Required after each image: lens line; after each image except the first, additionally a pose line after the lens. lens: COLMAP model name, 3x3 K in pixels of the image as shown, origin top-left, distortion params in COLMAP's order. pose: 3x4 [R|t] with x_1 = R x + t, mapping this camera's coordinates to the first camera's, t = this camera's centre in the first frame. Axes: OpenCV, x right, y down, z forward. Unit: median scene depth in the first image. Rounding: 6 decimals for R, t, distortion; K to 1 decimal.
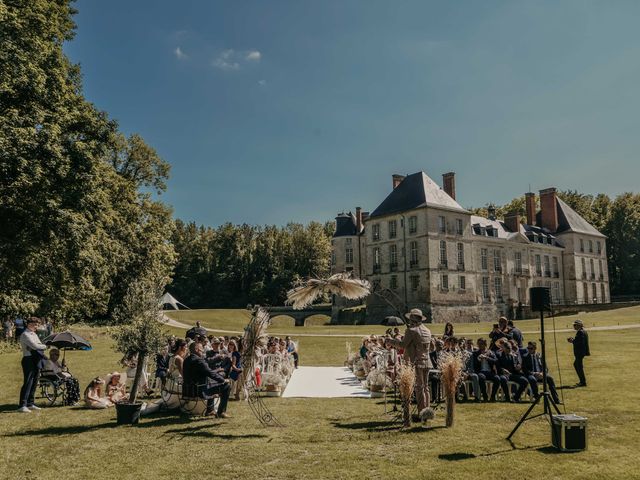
lens RADIAL K [[696.6, 0, 320.0], [0, 696.6, 240.0], [0, 0, 1]] dist [-0.006102, -0.019527]
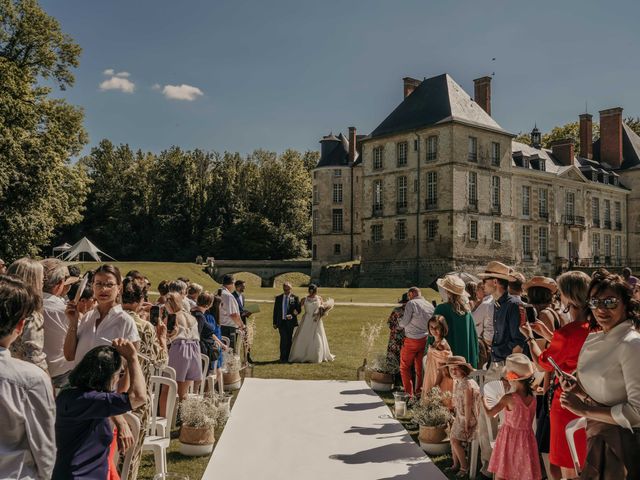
lens RADIAL K [[696.6, 0, 320.0], [0, 696.6, 240.0], [0, 0, 1]] dist [-0.006102, -0.019527]
pose [[0.998982, 0.025159, 0.037450, -0.002804], [-0.027109, 0.998253, 0.052502, 0.035124], [-0.036064, -0.053464, 0.997918, 0.282227]]
